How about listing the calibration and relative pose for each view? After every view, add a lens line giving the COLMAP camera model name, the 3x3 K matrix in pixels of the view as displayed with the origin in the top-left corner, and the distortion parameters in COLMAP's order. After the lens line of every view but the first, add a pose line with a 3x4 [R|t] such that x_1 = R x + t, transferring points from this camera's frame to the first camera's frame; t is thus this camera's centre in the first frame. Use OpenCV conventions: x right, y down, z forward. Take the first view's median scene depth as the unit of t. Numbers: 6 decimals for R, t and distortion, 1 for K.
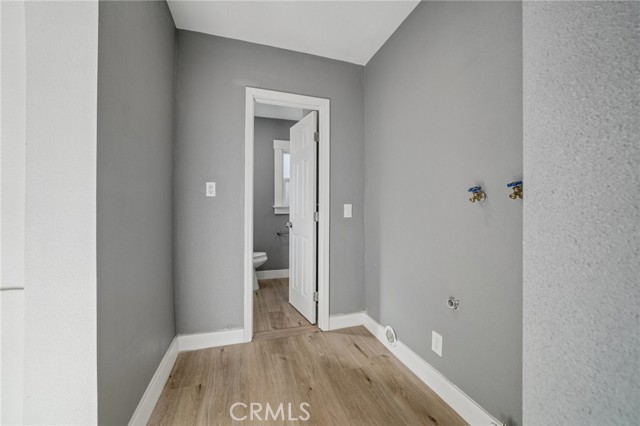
lens RADIAL K [[242.4, 0, 317.4], [0, 242.4, 211.3], [0, 0, 1]] dist [-0.010869, 0.001336]
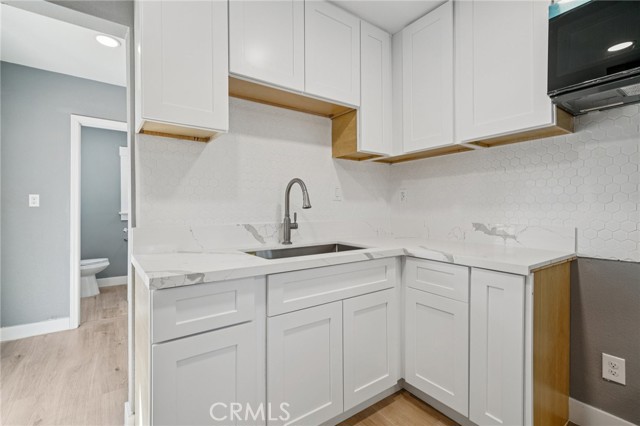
lens RADIAL K [[297.5, 0, 316.8], [0, 297.5, 210.5], [0, 0, 1]] dist [0.014626, 0.000261]
pose [[0.954920, -0.009477, 0.296711, 0.422101], [0.014763, 0.999770, -0.015579, 0.002429], [-0.296495, 0.019258, 0.954840, -0.780249]]
